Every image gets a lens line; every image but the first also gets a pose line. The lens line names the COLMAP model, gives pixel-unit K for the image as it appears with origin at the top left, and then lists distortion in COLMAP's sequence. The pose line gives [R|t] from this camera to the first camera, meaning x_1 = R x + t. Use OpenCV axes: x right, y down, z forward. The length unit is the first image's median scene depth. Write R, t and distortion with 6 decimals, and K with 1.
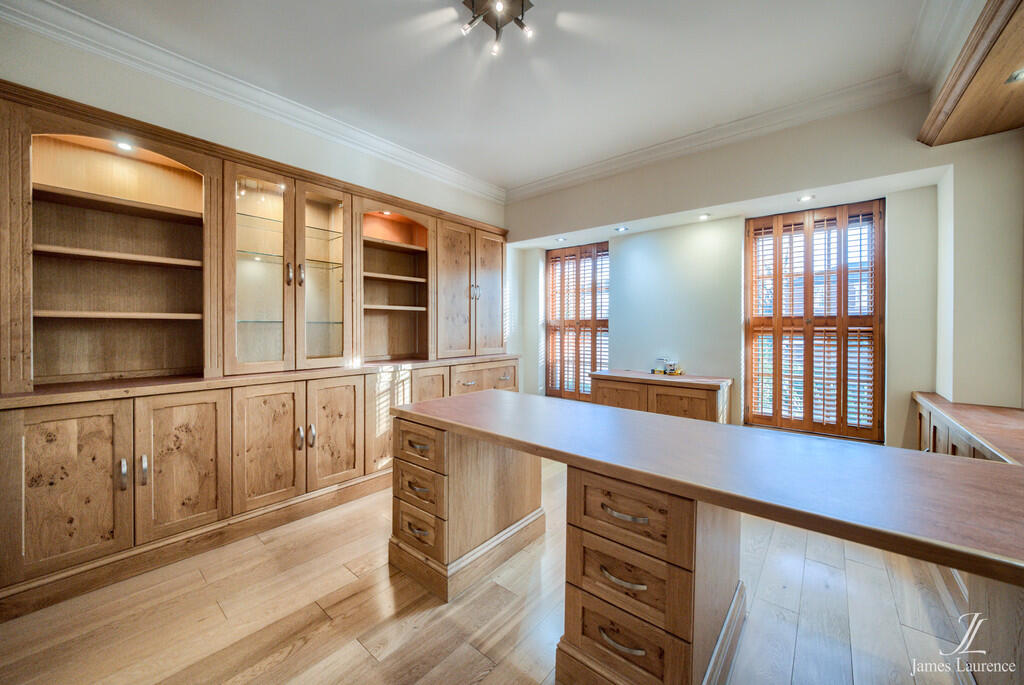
lens RADIAL K [[382.2, 0, 511.9], [0, 382.2, 329.8], [0, 0, 1]] dist [-0.008271, -0.000168]
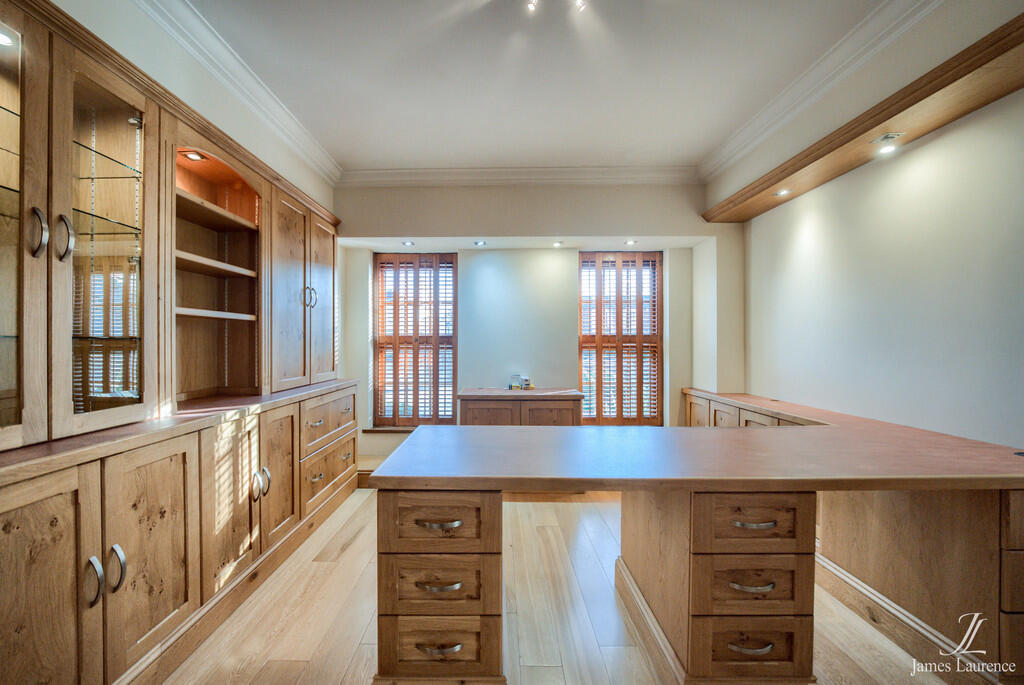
lens RADIAL K [[391.1, 0, 512.0], [0, 391.1, 342.5], [0, 0, 1]] dist [-0.016370, -0.000307]
pose [[0.772336, -0.002062, 0.635210, -0.346777], [0.007674, 0.999952, -0.006085, -0.005634], [-0.635167, 0.009574, 0.772315, 0.230887]]
